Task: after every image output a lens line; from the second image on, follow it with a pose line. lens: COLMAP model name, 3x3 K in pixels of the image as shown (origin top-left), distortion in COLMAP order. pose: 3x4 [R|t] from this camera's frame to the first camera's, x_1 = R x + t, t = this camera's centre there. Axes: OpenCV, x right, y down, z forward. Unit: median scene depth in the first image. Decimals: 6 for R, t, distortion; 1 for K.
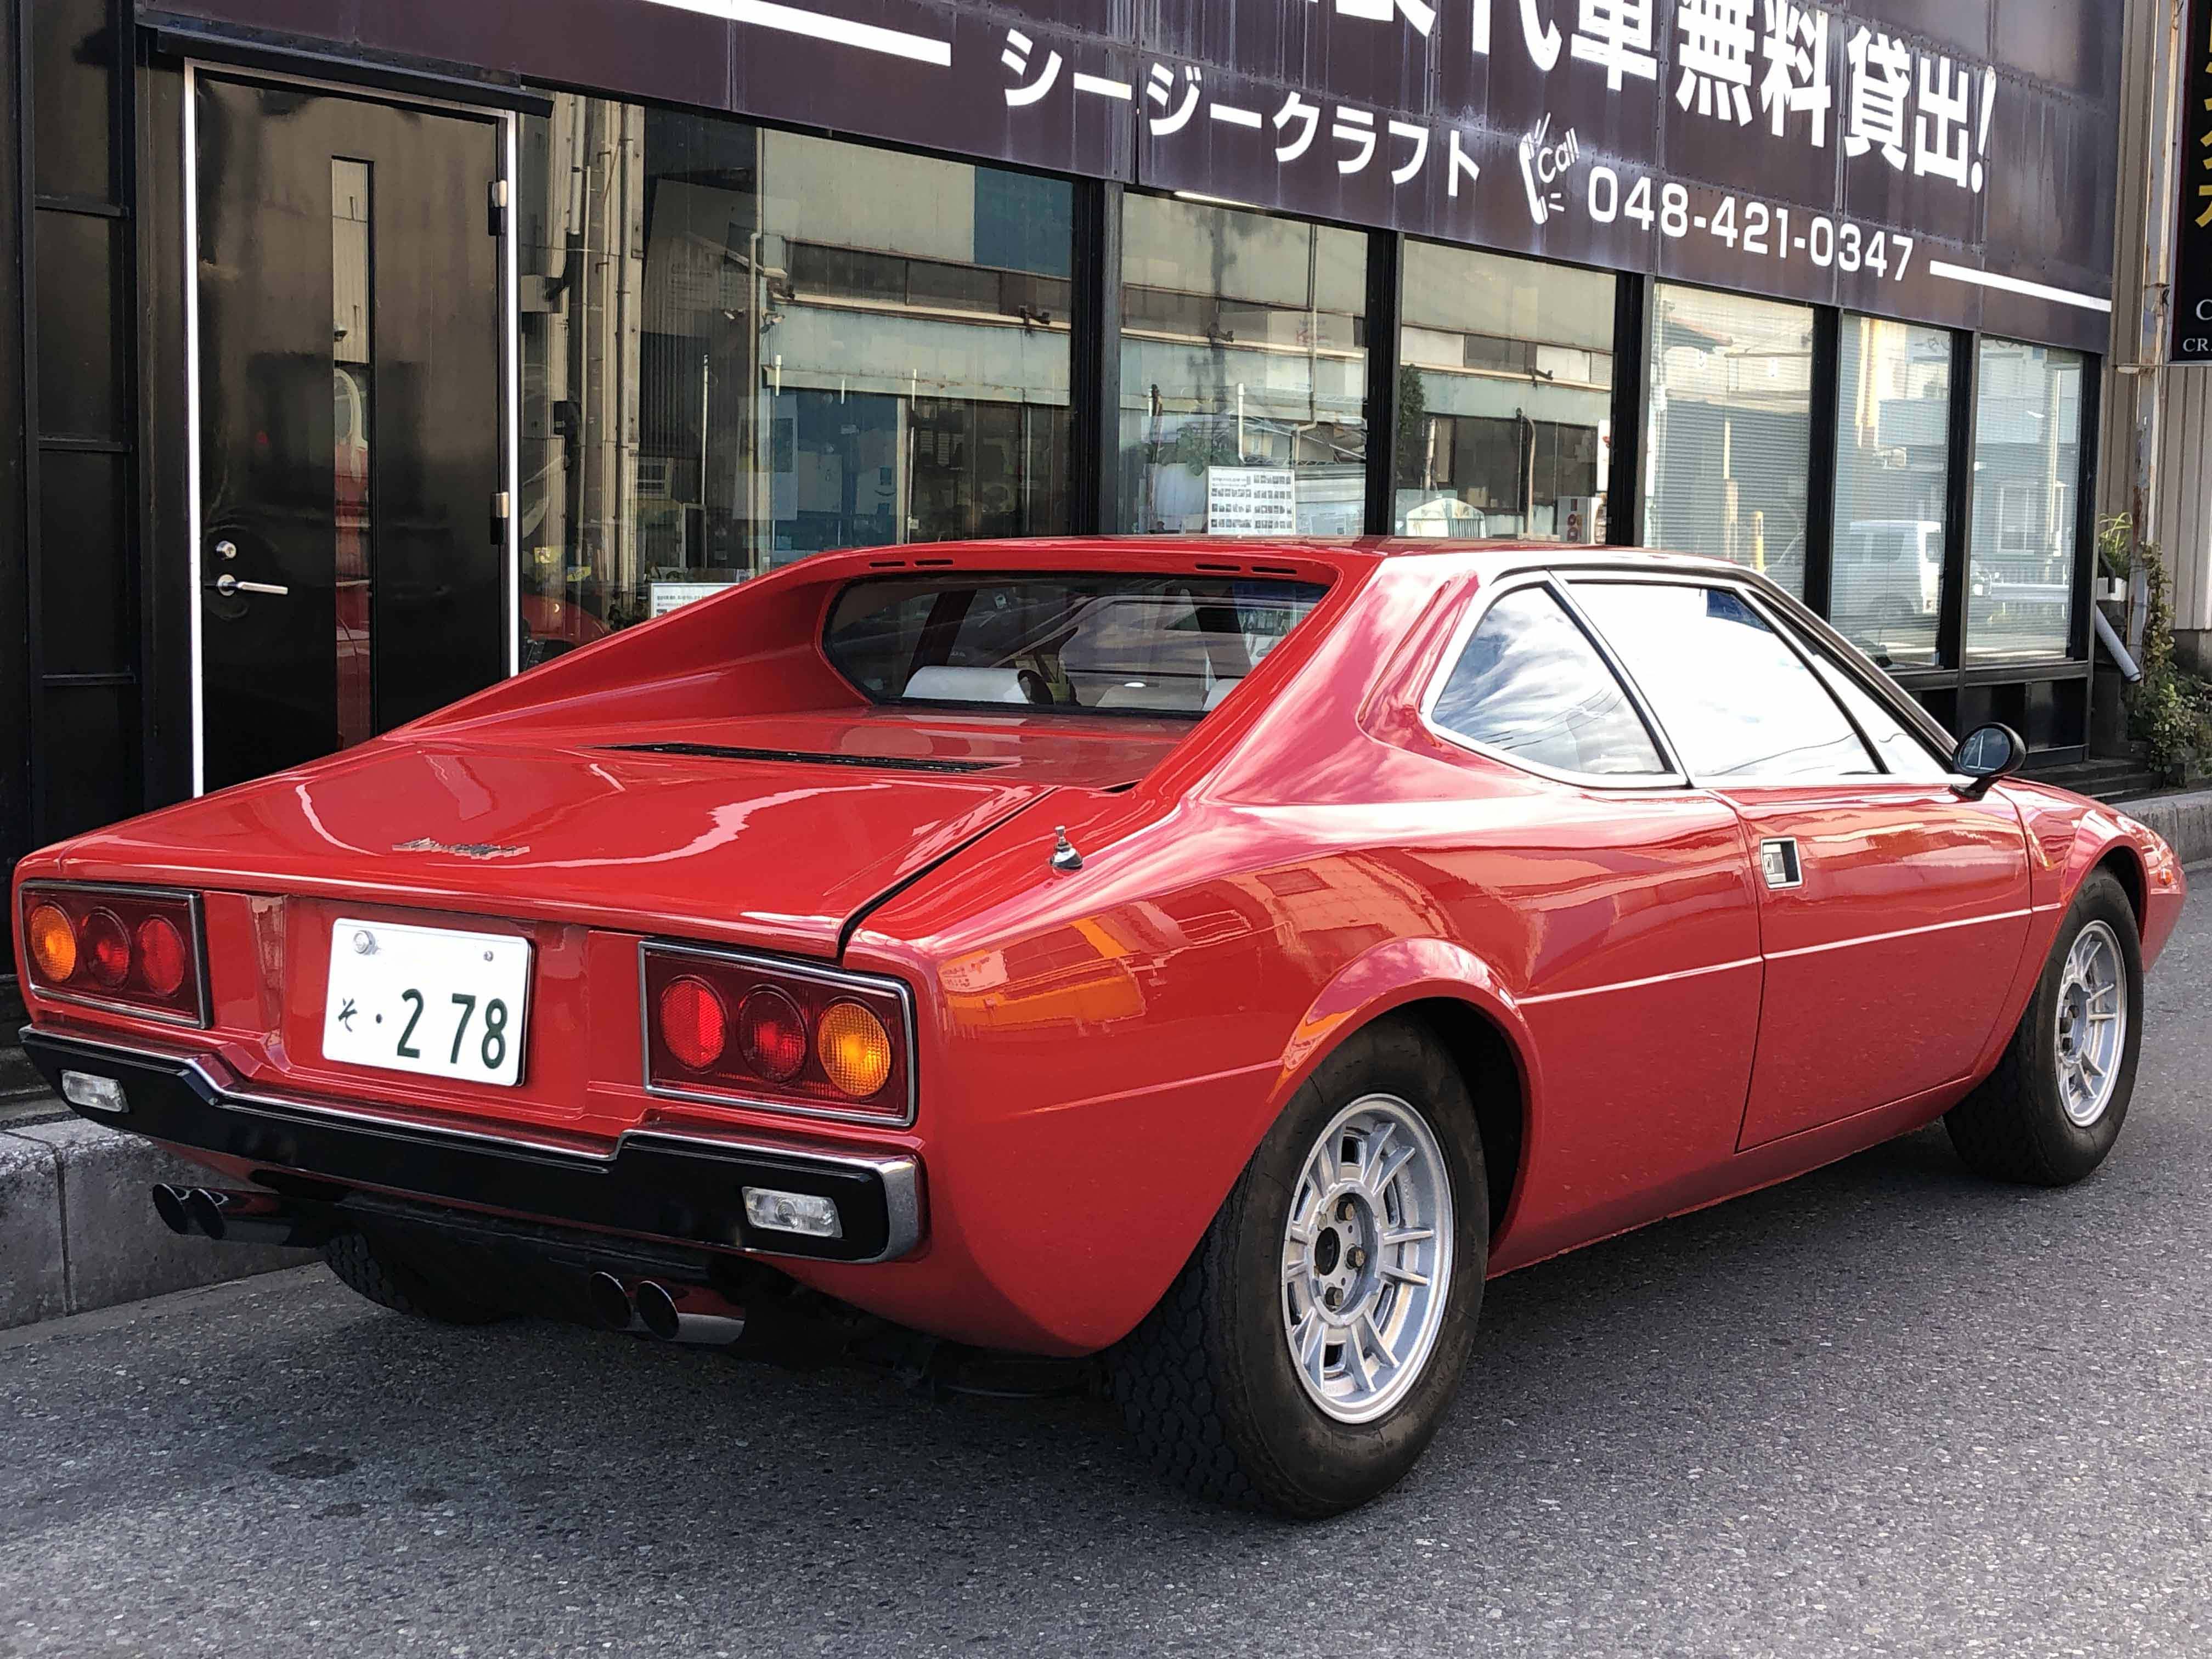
lens RADIAL K [[2965.1, 0, 1106.0], [0, 2965.1, 829.5], [0, 0, 1]] dist [0.174338, -0.634874]
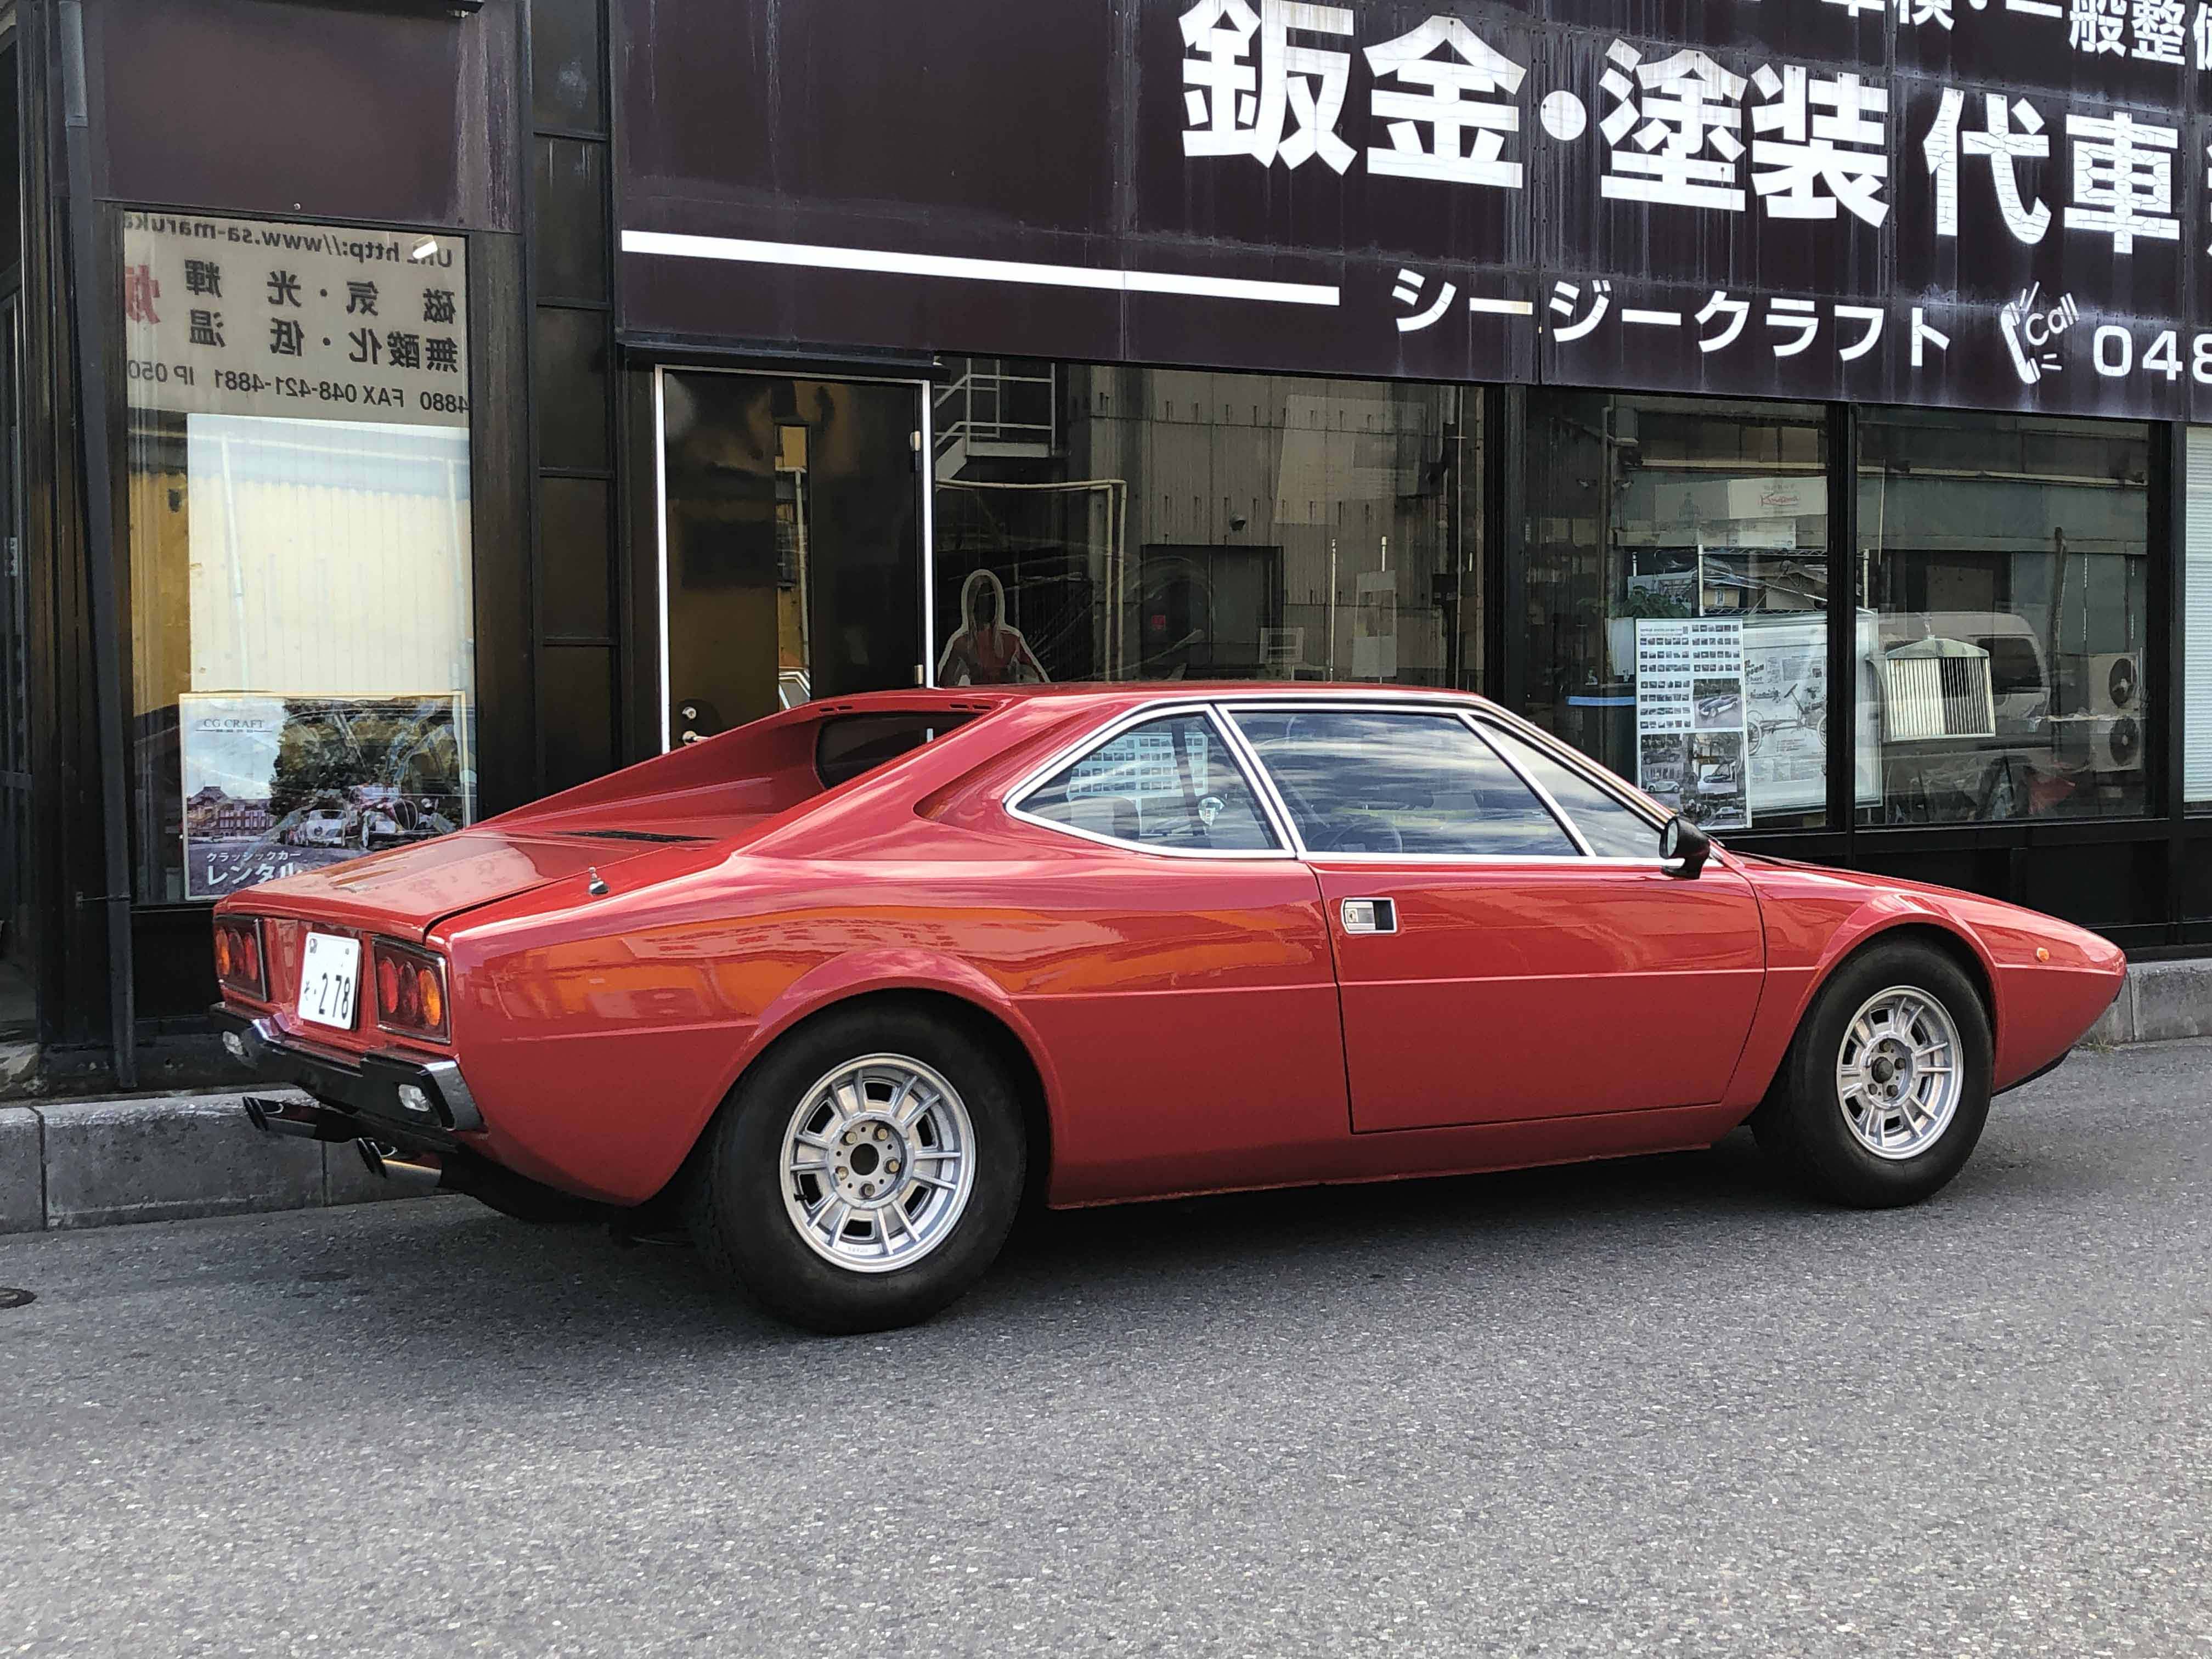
lens RADIAL K [[2965.1, 0, 1106.0], [0, 2965.1, 829.5], [0, 0, 1]] dist [0.174338, -0.634874]
pose [[0.926141, -0.005916, -0.377131, 0.274806], [-0.013344, 0.998737, -0.048435, 0.016499], [0.376941, 0.049890, 0.924893, -0.131357]]
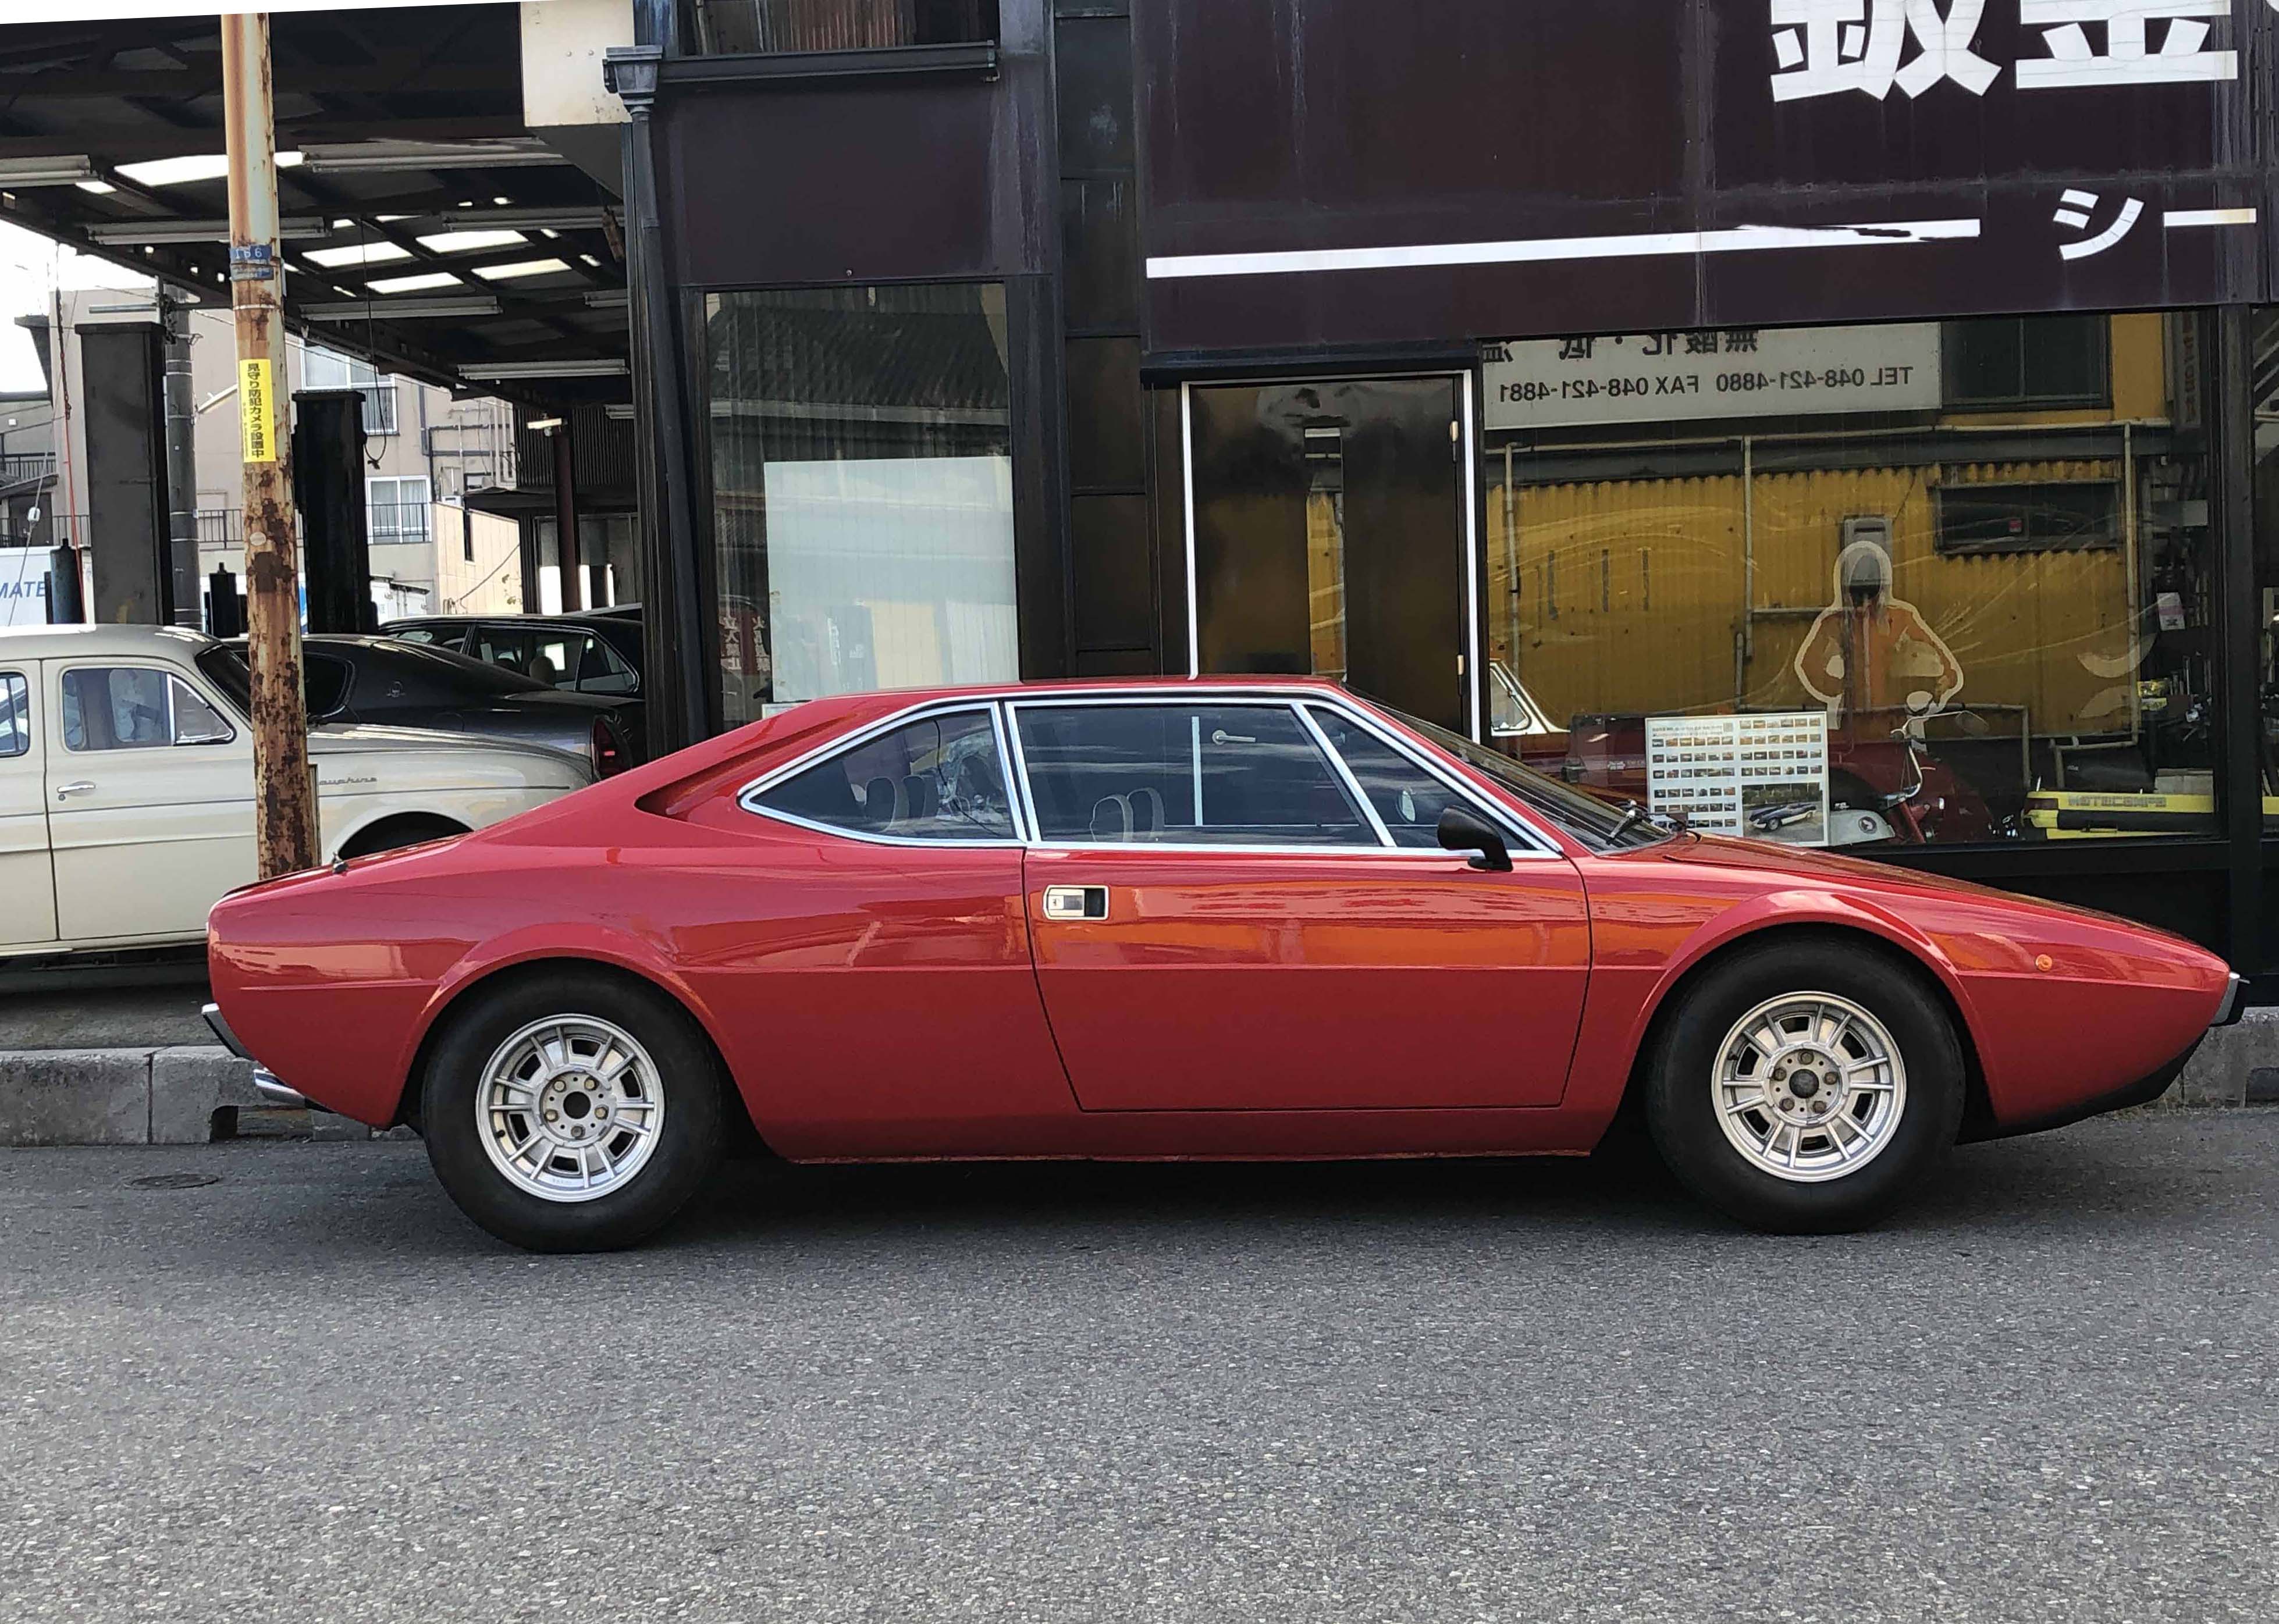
lens RADIAL K [[2996.1, 0, 1139.4], [0, 2996.1, 934.9], [0, 0, 1]] dist [0.158312, -0.427706]
pose [[0.552931, 0.027477, -0.832774, 0.624102], [-0.038128, 0.999244, 0.007655, 0.005657], [0.832354, 0.027519, 0.553560, 0.105630]]
